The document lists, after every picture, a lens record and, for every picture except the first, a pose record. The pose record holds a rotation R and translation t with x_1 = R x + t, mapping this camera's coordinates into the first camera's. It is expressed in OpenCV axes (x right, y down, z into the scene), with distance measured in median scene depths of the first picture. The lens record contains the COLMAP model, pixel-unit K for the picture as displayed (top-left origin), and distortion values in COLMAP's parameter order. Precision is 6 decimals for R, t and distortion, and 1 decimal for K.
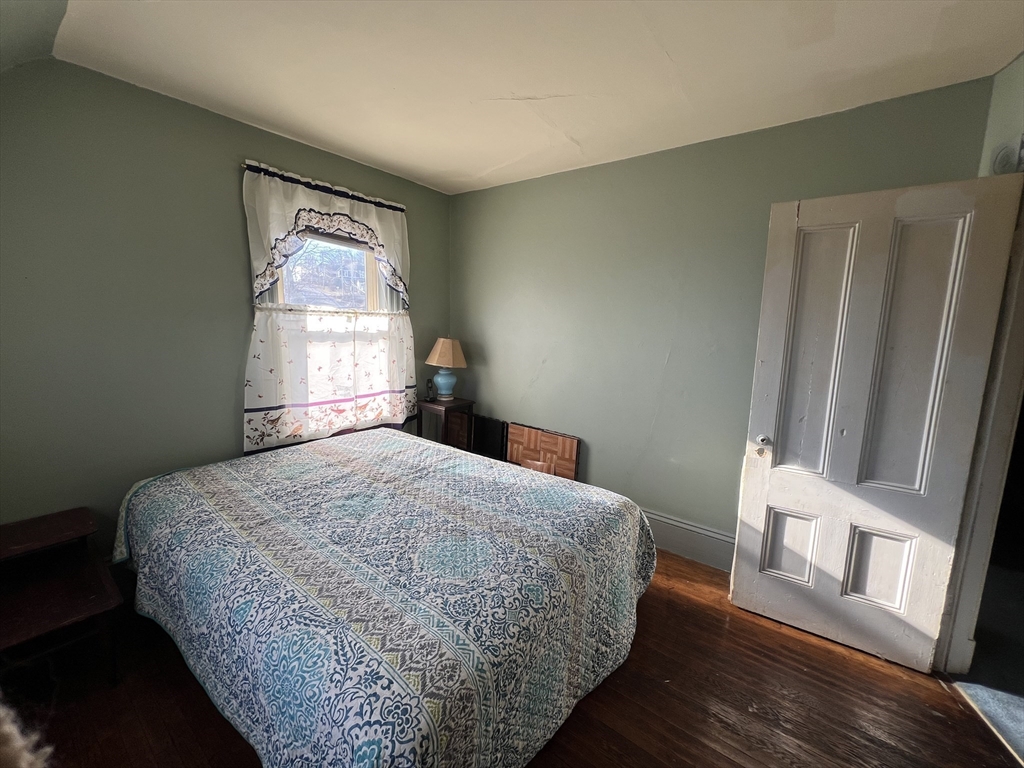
lens RADIAL K [[417.2, 0, 513.4], [0, 417.2, 384.3], [0, 0, 1]] dist [-0.001910, 0.000046]
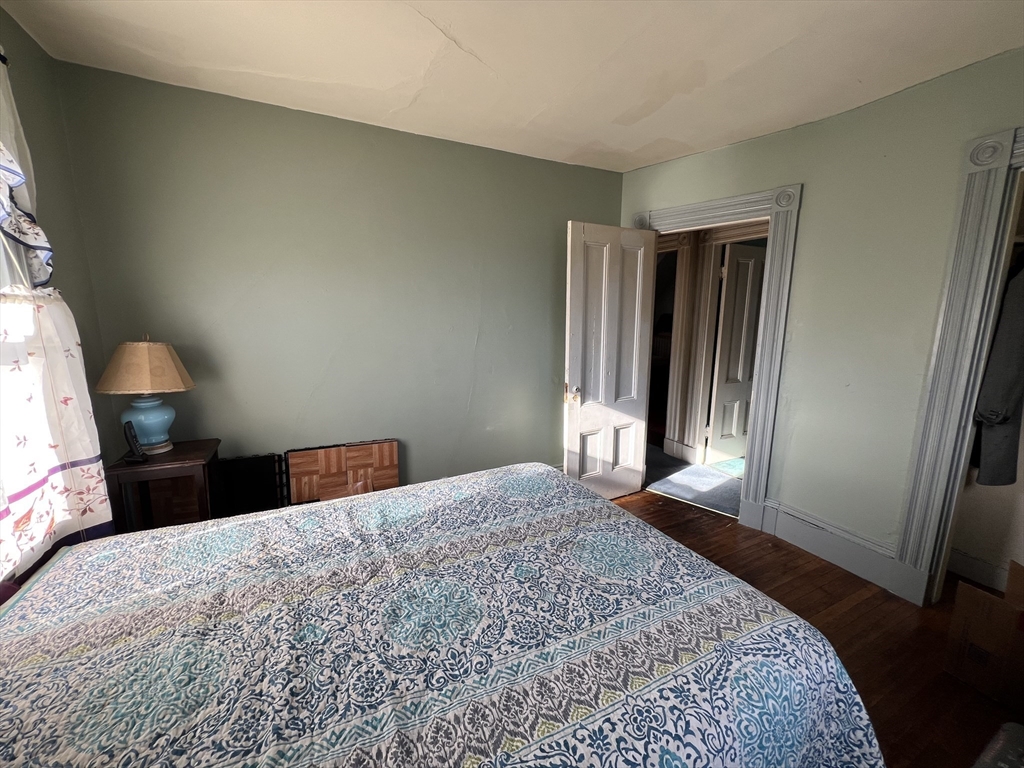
lens RADIAL K [[417.2, 0, 512.5], [0, 417.2, 383.6], [0, 0, 1]] dist [-0.001910, 0.000046]
pose [[0.433954, -0.176783, 0.883420, -0.754926], [0.142197, 0.981709, 0.126602, -0.097027], [-0.889643, 0.070681, 0.451154, 0.553230]]
